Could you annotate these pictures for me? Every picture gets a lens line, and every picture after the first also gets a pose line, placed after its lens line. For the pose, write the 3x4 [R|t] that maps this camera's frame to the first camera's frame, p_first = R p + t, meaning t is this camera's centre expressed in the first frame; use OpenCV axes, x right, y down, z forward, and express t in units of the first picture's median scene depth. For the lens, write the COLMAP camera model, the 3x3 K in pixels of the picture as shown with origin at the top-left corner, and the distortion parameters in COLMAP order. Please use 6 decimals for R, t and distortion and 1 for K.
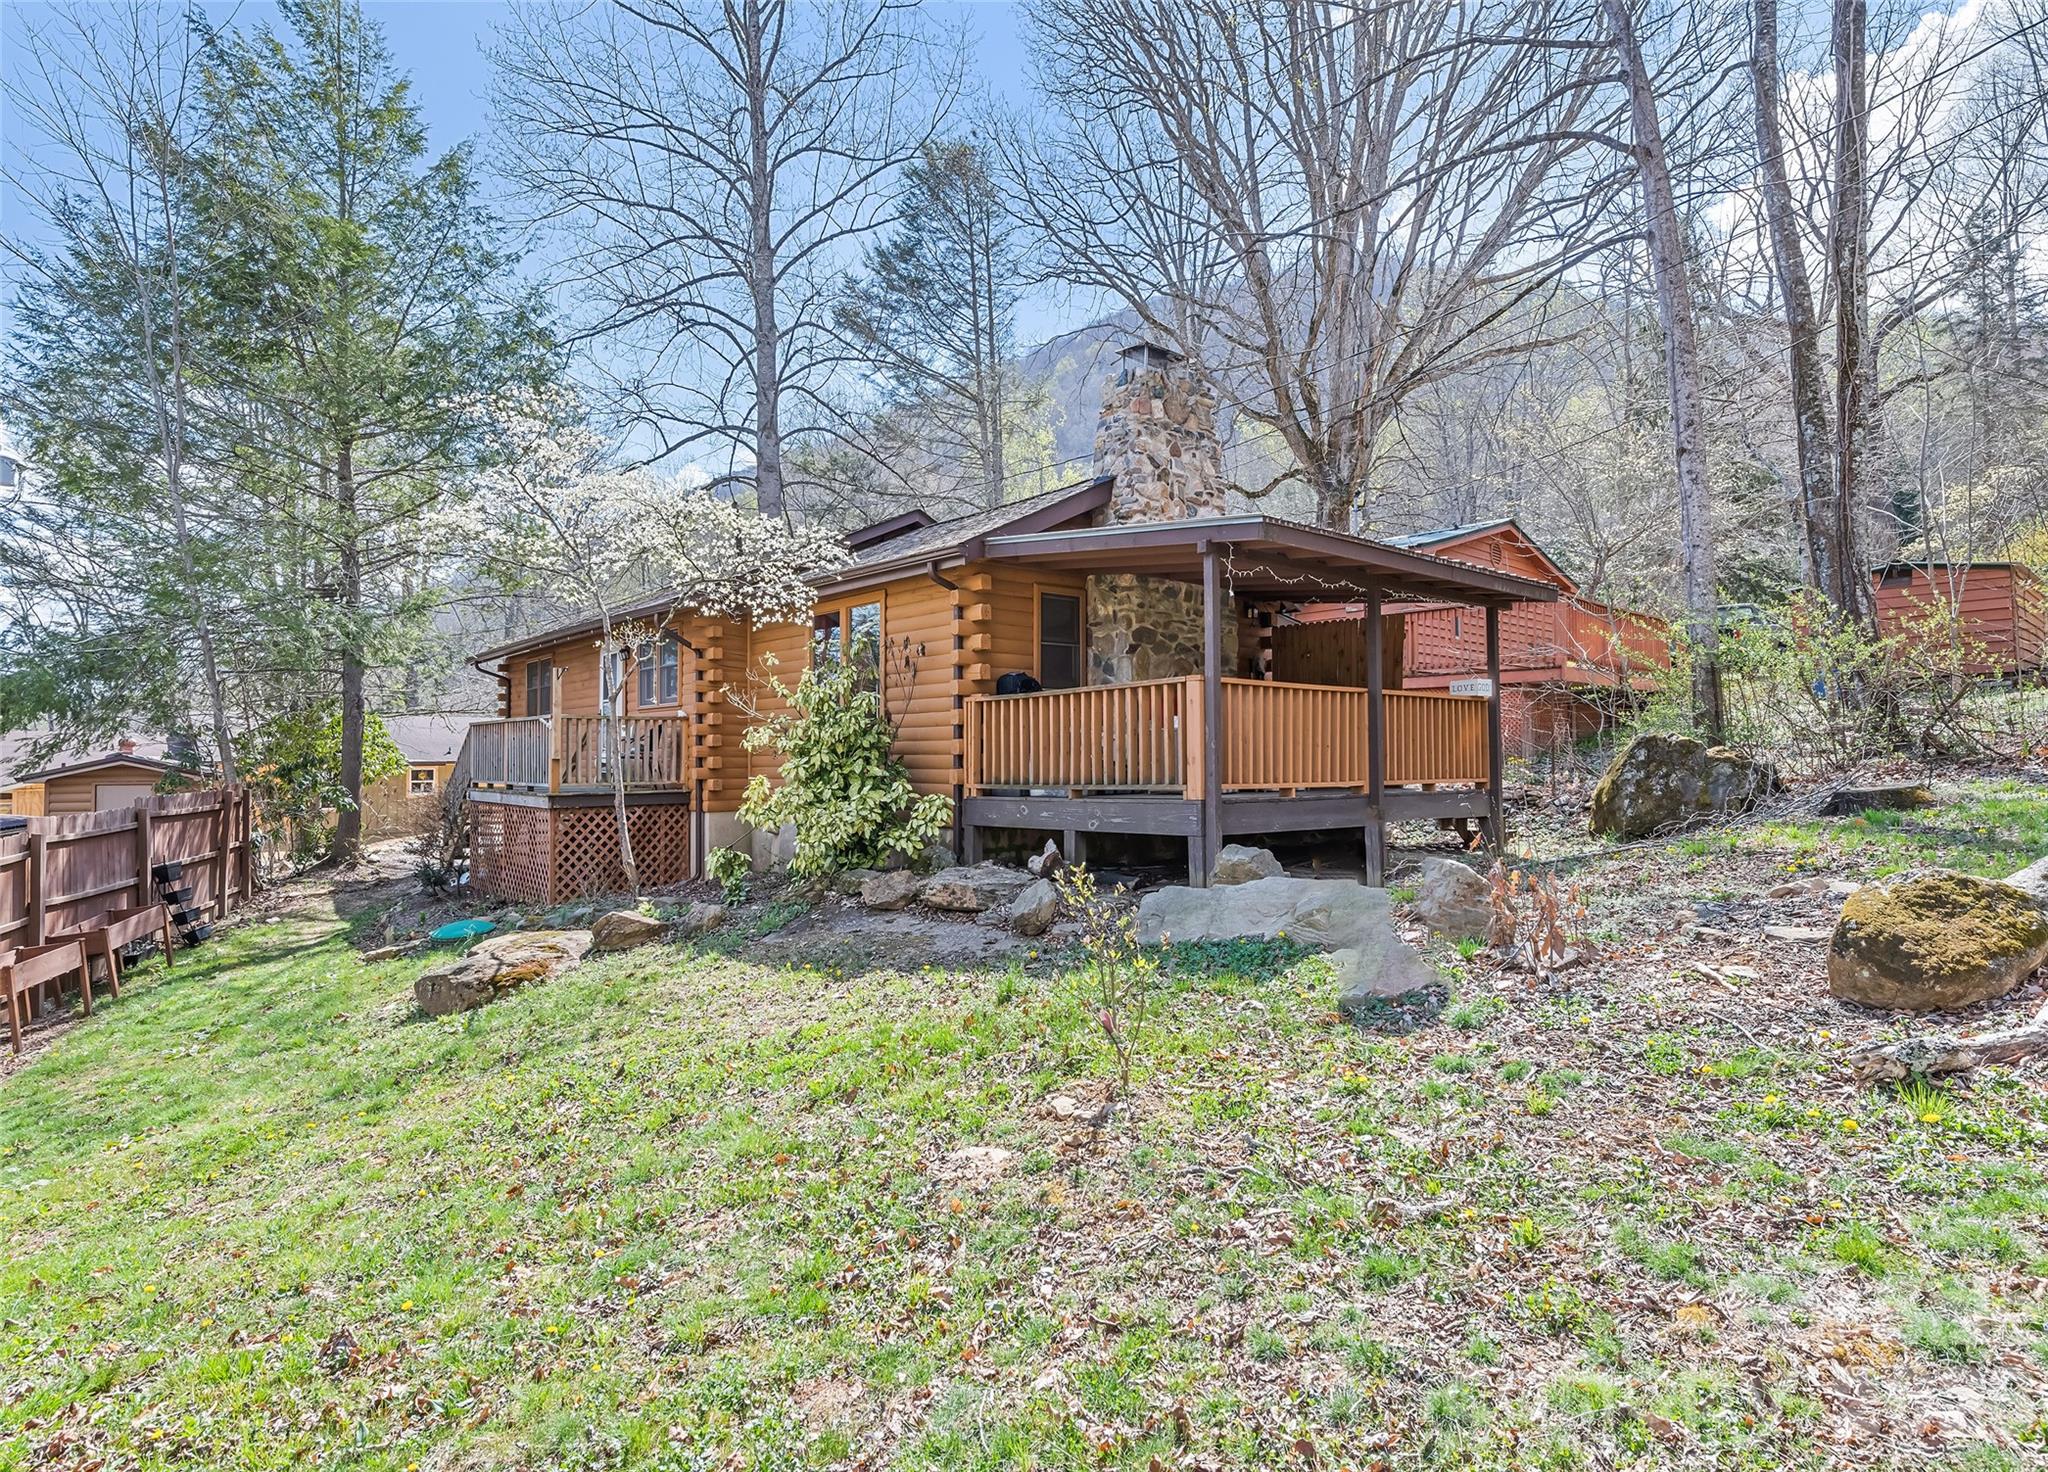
lens RADIAL K [[1148.6, 0, 1024.6], [0, 1148.6, 744.4], [0, 0, 1]] dist [0.023131, 0.000654]
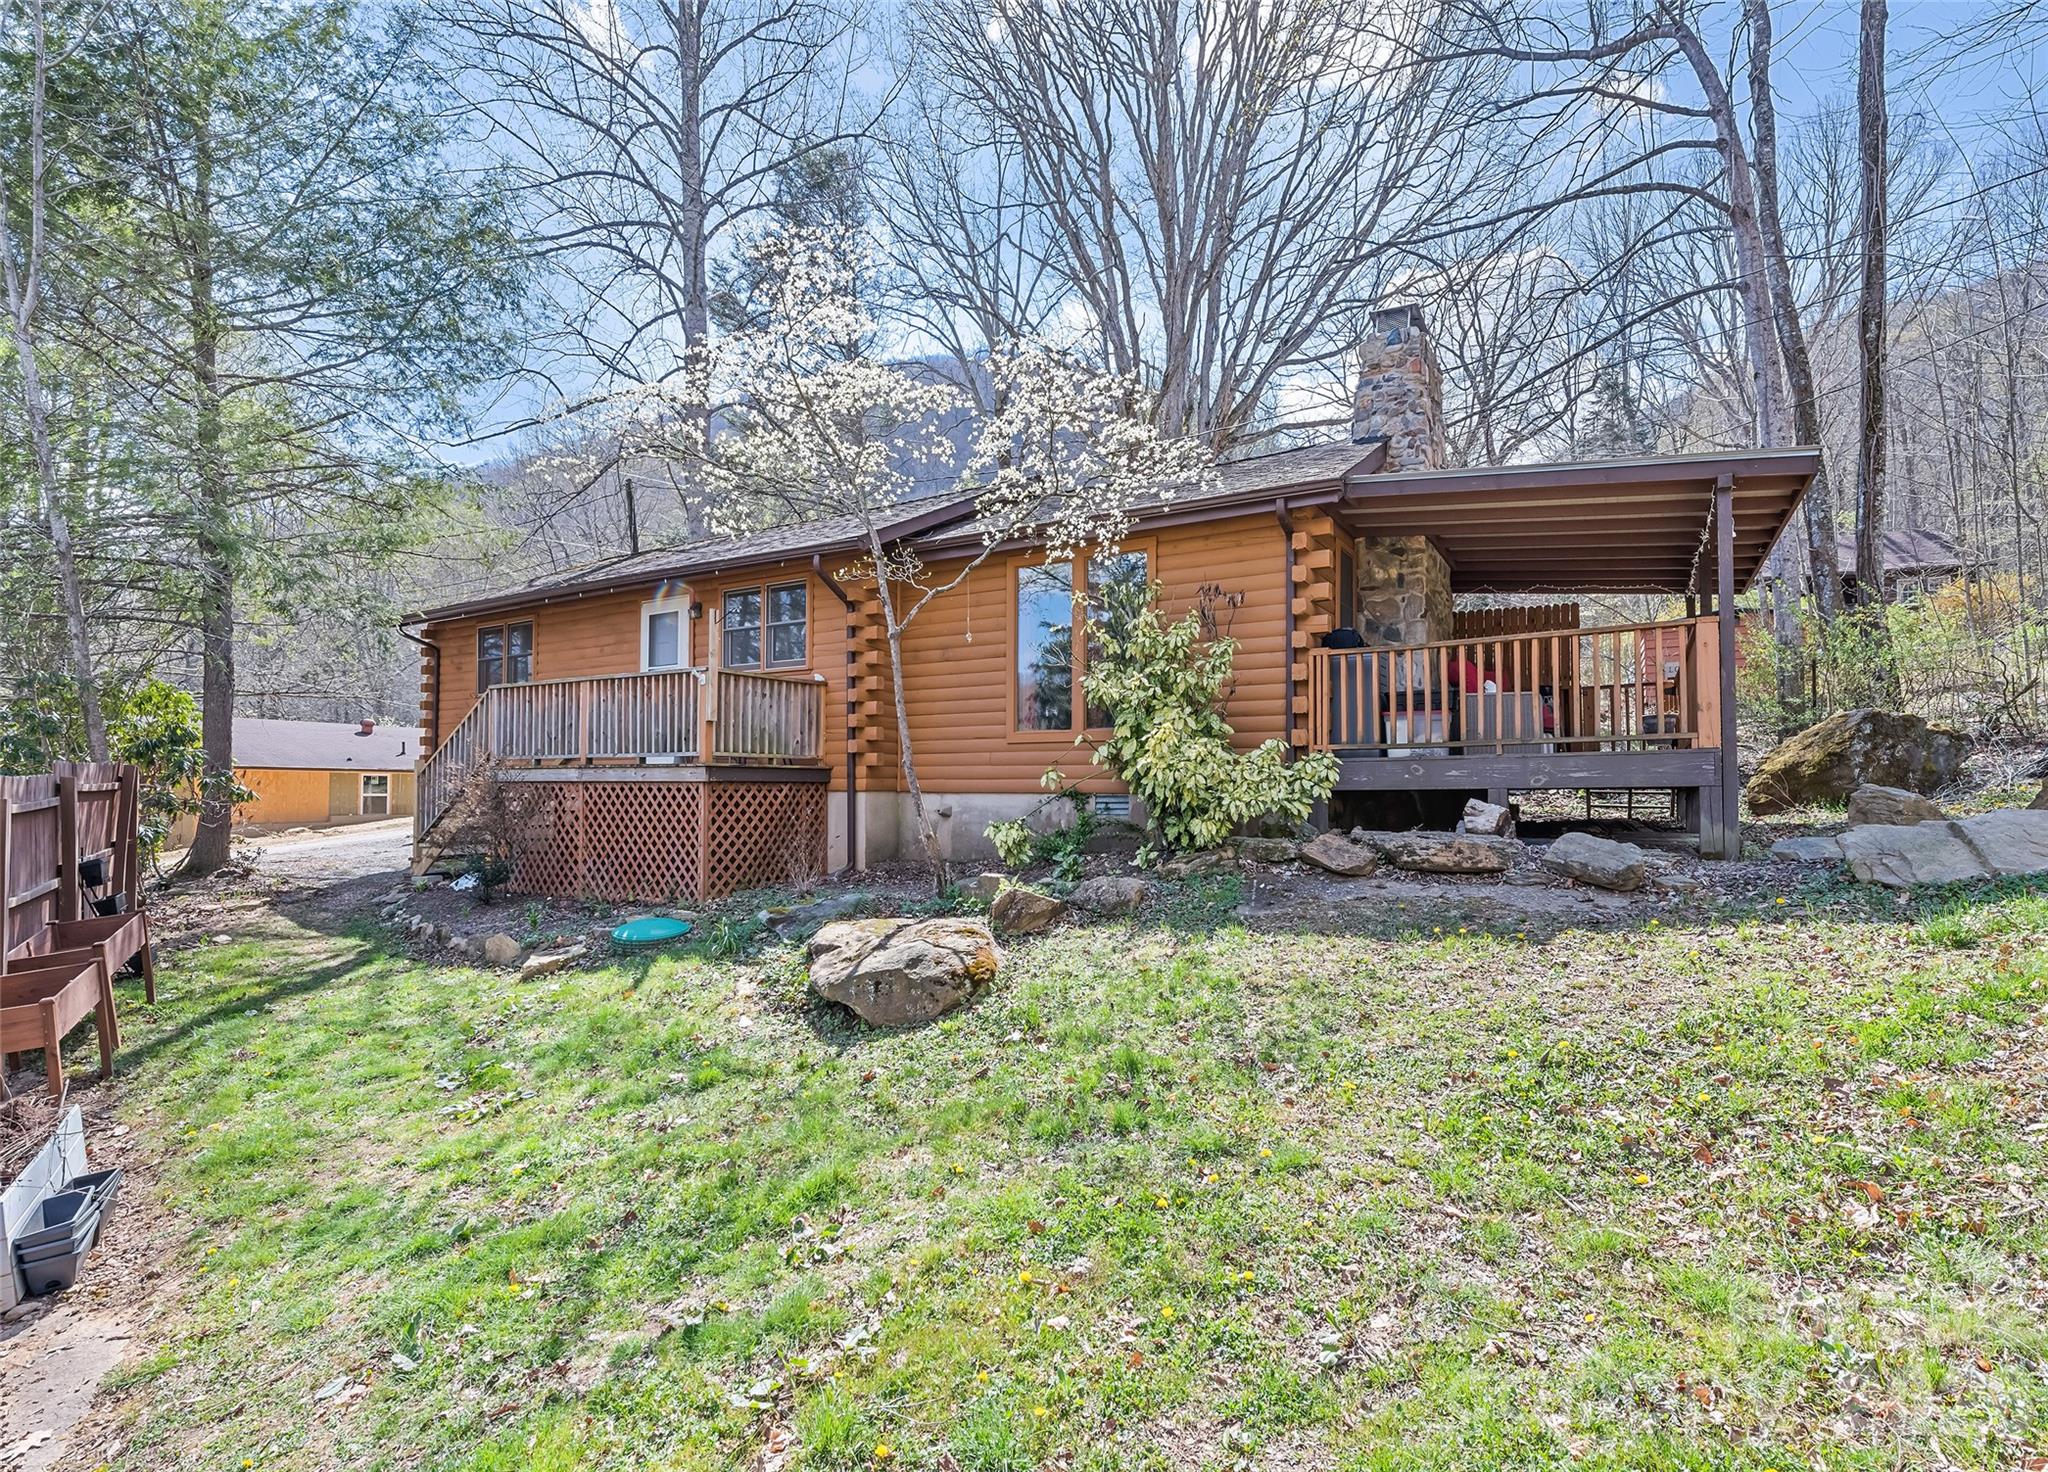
lens RADIAL K [[1040.7, 0, 1042.5], [0, 1040.7, 778.5], [0, 0, 1]] dist [0.015027, -0.000136]
pose [[0.948260, 0.010413, 0.317324, -0.405810], [-0.010396, 0.999944, -0.001748, 0.050632], [-0.317324, -0.001642, 0.948316, 0.221400]]
